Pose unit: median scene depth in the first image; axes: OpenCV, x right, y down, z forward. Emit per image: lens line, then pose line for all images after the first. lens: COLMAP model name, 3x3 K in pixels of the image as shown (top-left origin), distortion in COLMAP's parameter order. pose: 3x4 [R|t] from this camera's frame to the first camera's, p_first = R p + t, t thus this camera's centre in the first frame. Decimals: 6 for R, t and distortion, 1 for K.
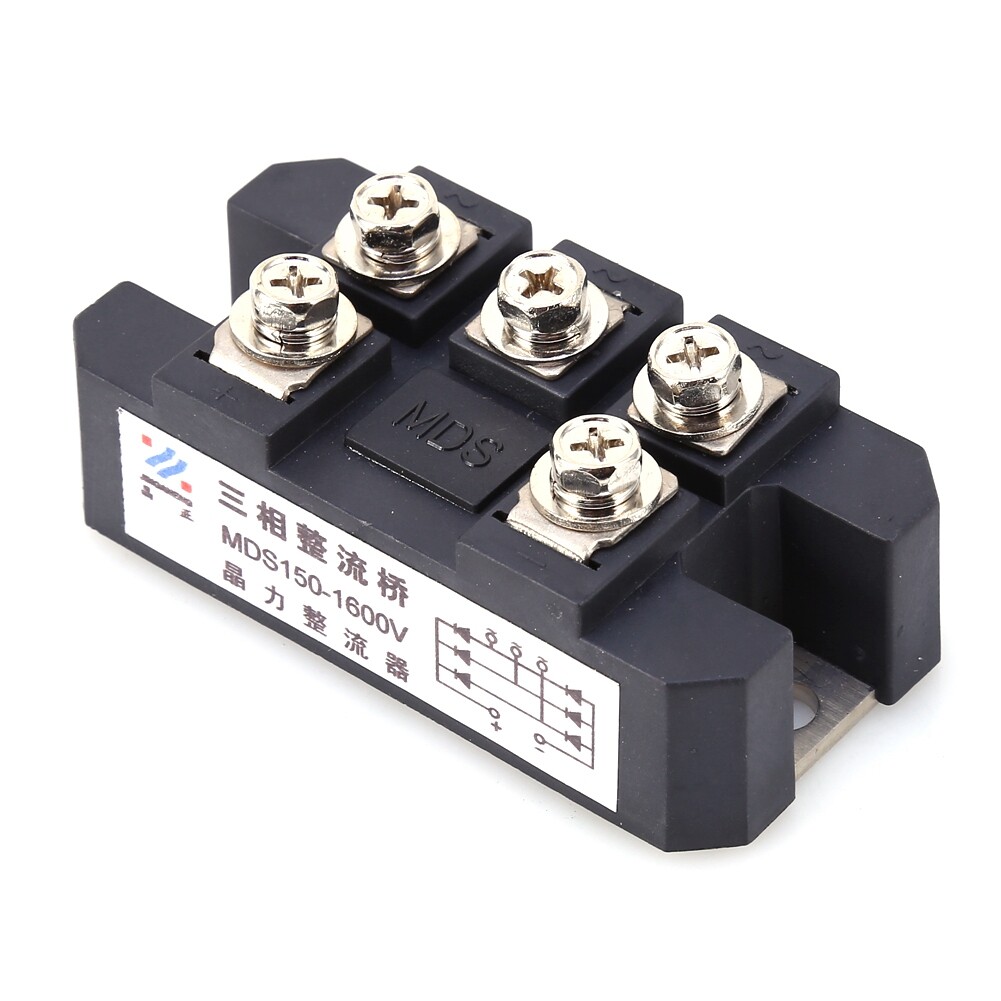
lens RADIAL K [[5057.9, 0, 499.6], [0, 5057.9, 499.7], [0, 0, 1]] dist [0.749430, 0.000000]
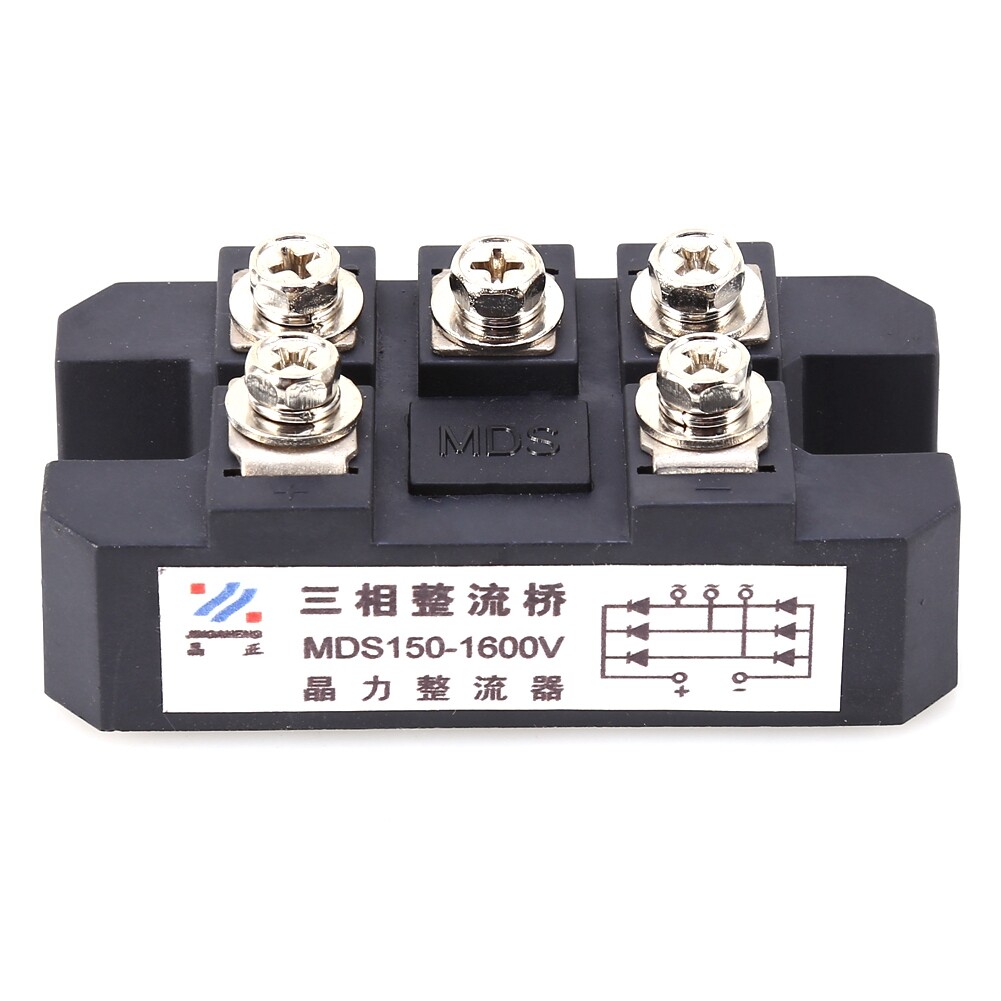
lens RADIAL K [[5057.9, 0, 503.9], [0, 5057.9, 501.8], [0, 0, 1]] dist [0.749430, 0.000000]
pose [[0.770913, -0.376114, 0.514034, -0.502767], [0.421775, 0.906187, 0.030500, -0.031127], [-0.477283, 0.193294, 0.857227, 0.182878]]
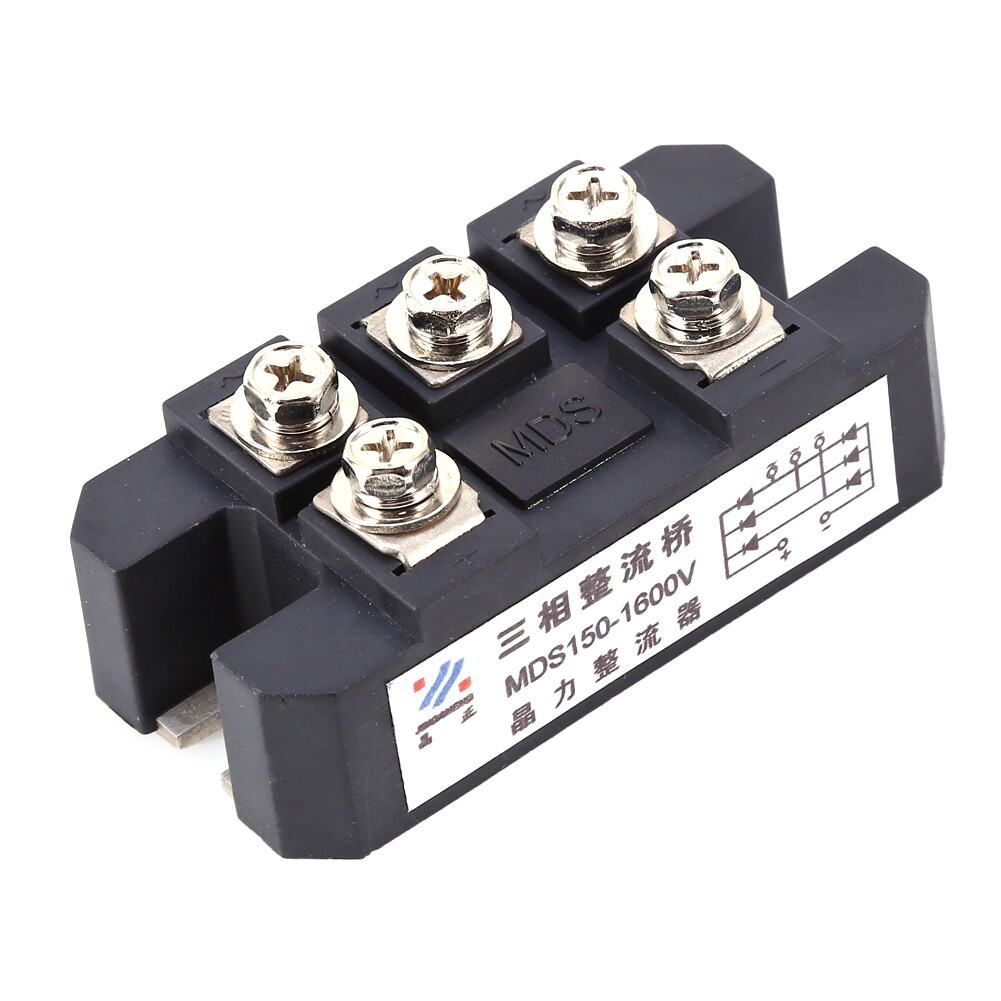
lens RADIAL K [[5057.9, 0, 504.9], [0, 5057.9, 508.7], [0, 0, 1]] dist [0.749430, 0.000000]
pose [[0.219317, -0.662605, 0.716139, -0.739624], [0.731032, 0.597707, 0.329148, -0.339457], [-0.646136, 0.451333, 0.615473, 0.393180]]
